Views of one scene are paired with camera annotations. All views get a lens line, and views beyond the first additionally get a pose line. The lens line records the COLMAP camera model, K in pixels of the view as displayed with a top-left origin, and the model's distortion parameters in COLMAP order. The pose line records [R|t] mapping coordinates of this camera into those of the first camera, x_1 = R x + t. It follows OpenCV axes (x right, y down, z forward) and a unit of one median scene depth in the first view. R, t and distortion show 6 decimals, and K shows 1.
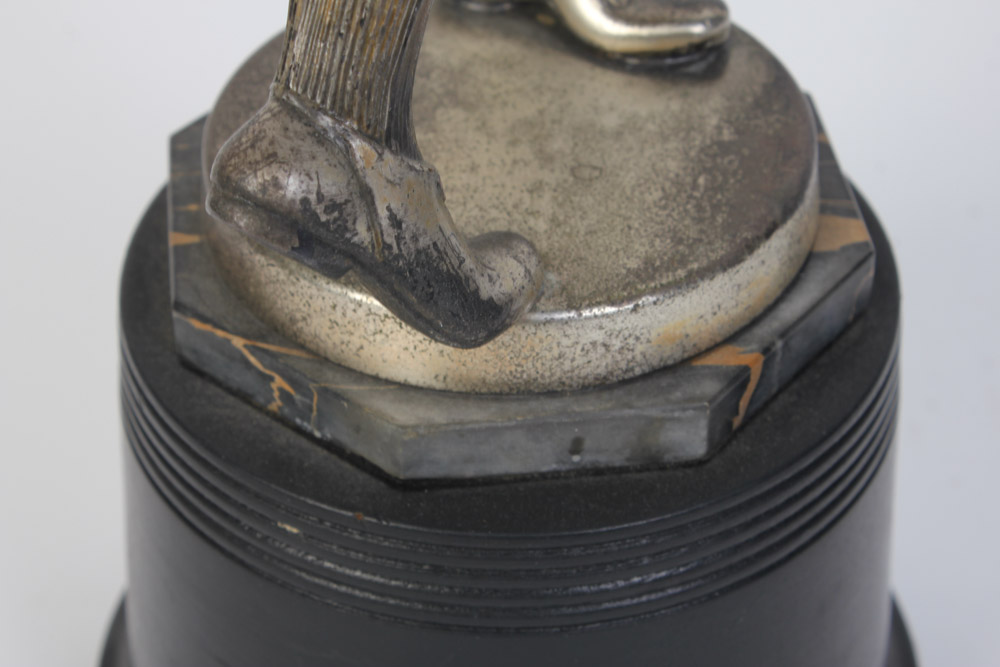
lens RADIAL K [[2152.5, 0, 500.0], [0, 2152.5, 333.5], [0, 0, 1]] dist [0.033871, 0.133953]
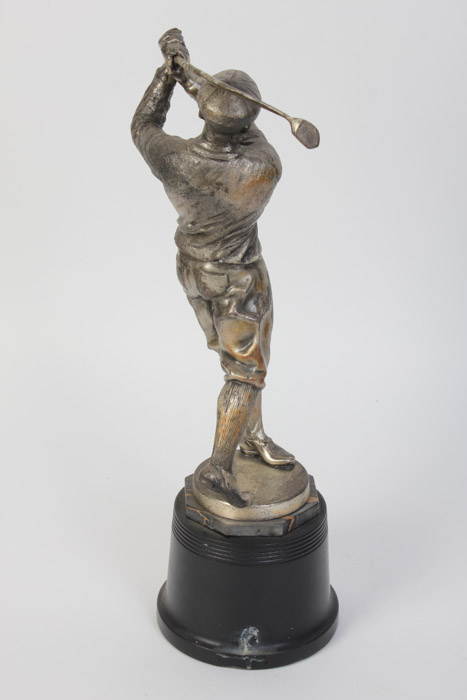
lens RADIAL K [[956.9, 0, 233.5], [0, 956.9, 350.0], [0, 0, 1]] dist [0.002648, 0.001731]
pose [[0.997573, 0.040642, -0.056531, 0.088878], [-0.055611, 0.953654, -0.295720, 0.331718], [0.041892, 0.298147, 0.953600, -1.452106]]
